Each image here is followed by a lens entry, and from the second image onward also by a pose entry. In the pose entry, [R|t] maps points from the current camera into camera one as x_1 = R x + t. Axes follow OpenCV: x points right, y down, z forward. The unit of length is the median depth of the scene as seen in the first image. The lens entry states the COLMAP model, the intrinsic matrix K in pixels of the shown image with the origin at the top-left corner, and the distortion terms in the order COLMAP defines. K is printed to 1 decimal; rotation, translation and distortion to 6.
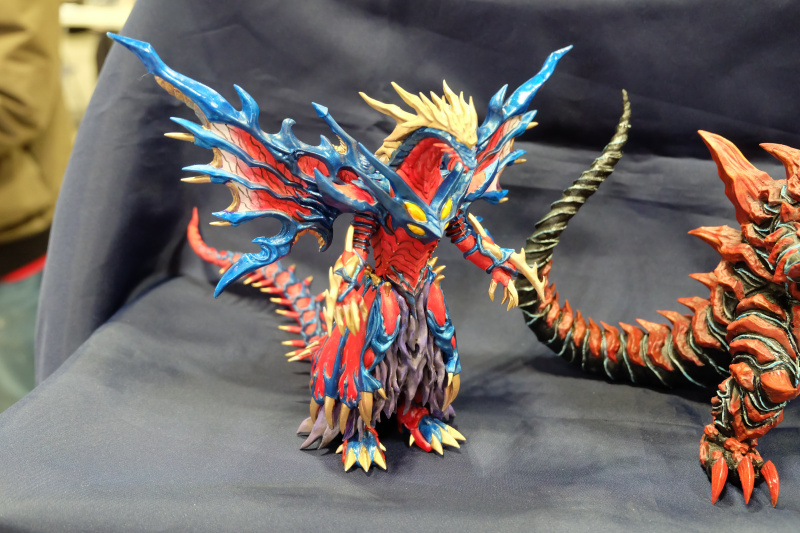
lens RADIAL K [[806.6, 0, 400.0], [0, 806.6, 266.5], [0, 0, 1]] dist [0.005511, 0.017366]
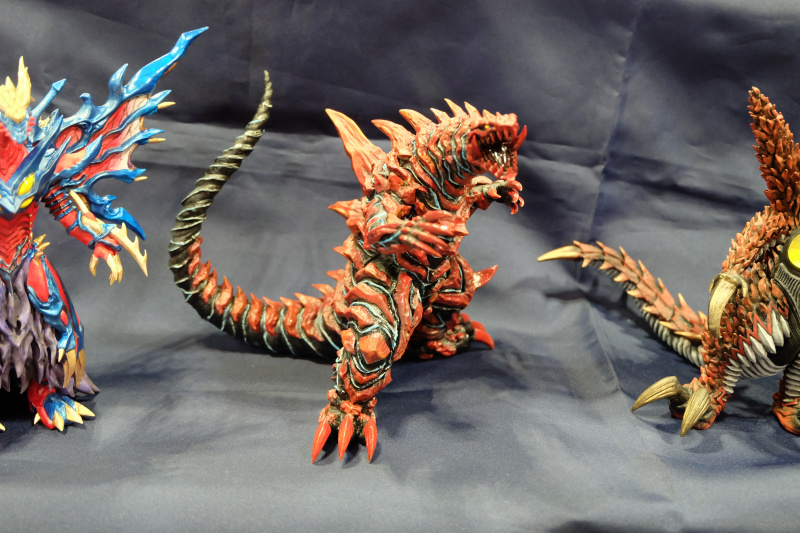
lens RADIAL K [[806.6, 0, 400.0], [0, 806.6, 266.5], [0, 0, 1]] dist [0.005511, 0.017366]
pose [[0.993812, -0.026675, 0.107821, 0.339558], [0.026313, 0.999642, 0.004781, 0.031733], [-0.107910, -0.001915, 0.994159, -0.044150]]
